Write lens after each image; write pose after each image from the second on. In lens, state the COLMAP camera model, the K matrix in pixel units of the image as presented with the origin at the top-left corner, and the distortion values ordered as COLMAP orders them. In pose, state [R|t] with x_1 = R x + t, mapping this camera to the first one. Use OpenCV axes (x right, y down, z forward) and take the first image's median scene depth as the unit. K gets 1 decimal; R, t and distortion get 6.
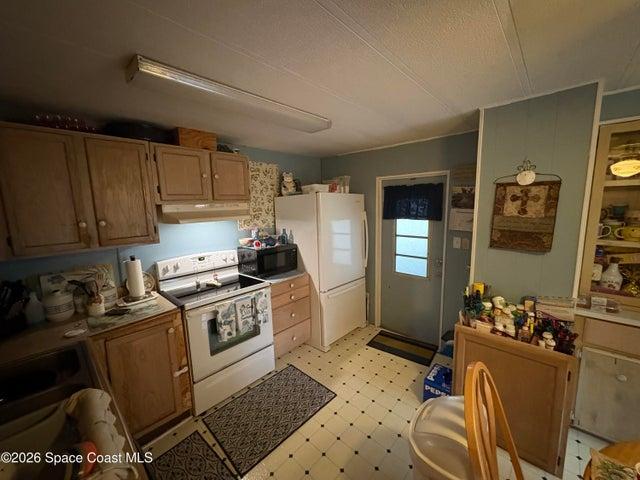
lens RADIAL K [[254.5, 0, 317.9], [0, 254.5, 238.7], [0, 0, 1]] dist [0.000865, 0.000611]
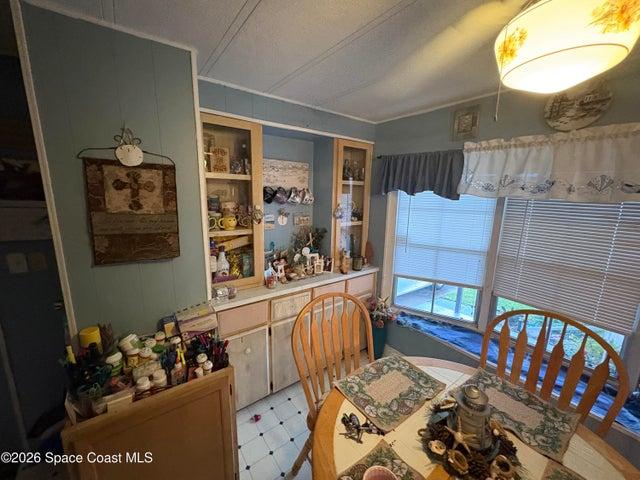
lens RADIAL K [[254.5, 0, 320.0], [0, 254.5, 240.0], [0, 0, 1]] dist [0.000865, 0.000611]
pose [[0.176320, -0.156550, 0.971804, 0.209830], [0.111214, 0.984118, 0.138356, -0.054520], [-0.978030, 0.083683, 0.190930, 0.392306]]
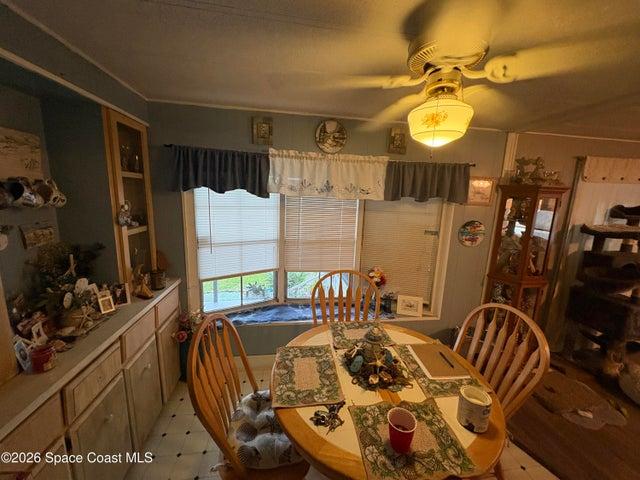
lens RADIAL K [[254.5, 0, 319.4], [0, 254.5, 240.1], [0, 0, 1]] dist [0.000865, 0.000611]
pose [[-0.780894, -0.116394, 0.613724, 0.422373], [0.067424, 0.961042, 0.268054, -0.128156], [-0.621014, 0.250702, -0.742624, 0.846144]]
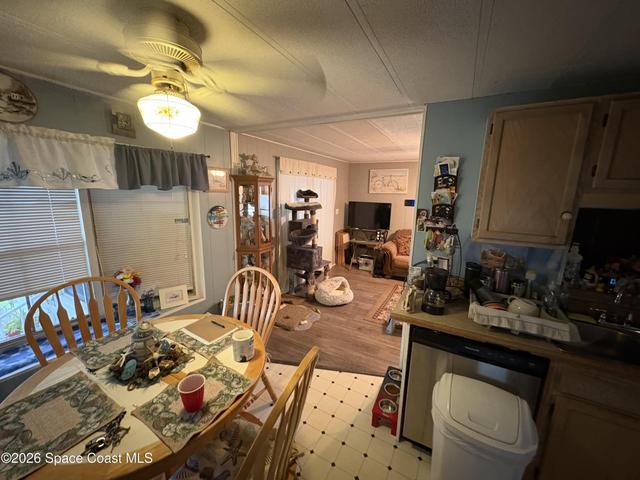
lens RADIAL K [[254.5, 0, 319.6], [0, 254.5, 240.2], [0, 0, 1]] dist [0.000865, 0.000611]
pose [[-0.968735, 0.047490, -0.243509, 0.407477], [-0.035669, 0.944653, 0.326128, -0.141278], [0.245520, 0.324617, -0.913424, 0.959897]]
